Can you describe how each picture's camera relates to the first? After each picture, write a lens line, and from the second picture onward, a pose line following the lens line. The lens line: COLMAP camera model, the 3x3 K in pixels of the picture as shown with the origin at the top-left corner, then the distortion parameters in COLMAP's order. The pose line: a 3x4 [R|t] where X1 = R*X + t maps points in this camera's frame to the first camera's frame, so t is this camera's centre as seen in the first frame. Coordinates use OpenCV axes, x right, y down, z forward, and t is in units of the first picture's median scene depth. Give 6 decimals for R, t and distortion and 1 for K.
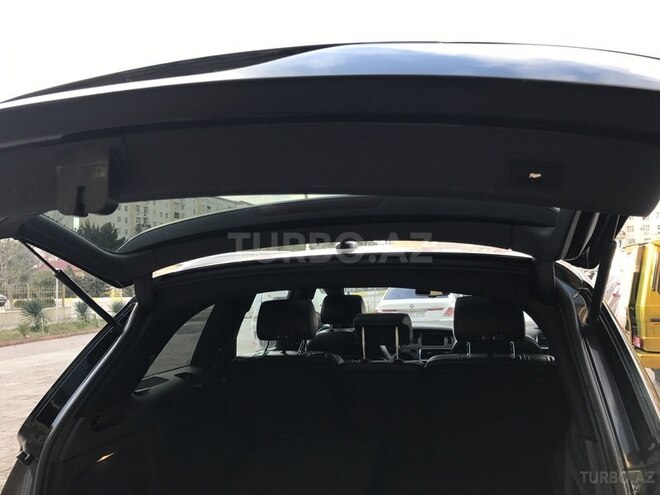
lens RADIAL K [[536.0, 0, 330.2], [0, 536.0, 246.1], [0, 0, 1]] dist [0.003225, -0.008484]
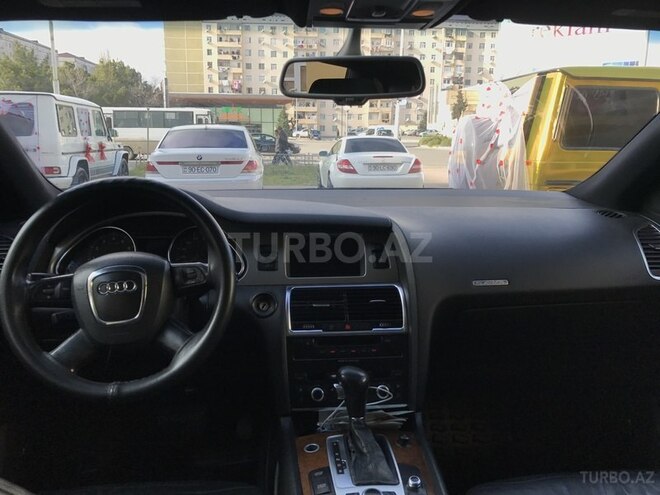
lens RADIAL K [[536.0, 0, 330.1], [0, 536.0, 248.3], [0, 0, 1]] dist [0.003225, -0.008484]
pose [[0.919767, -0.046249, 0.389731, 0.071729], [-0.061428, 0.963829, 0.259347, 0.087896], [-0.387629, -0.262479, 0.883657, 0.726877]]
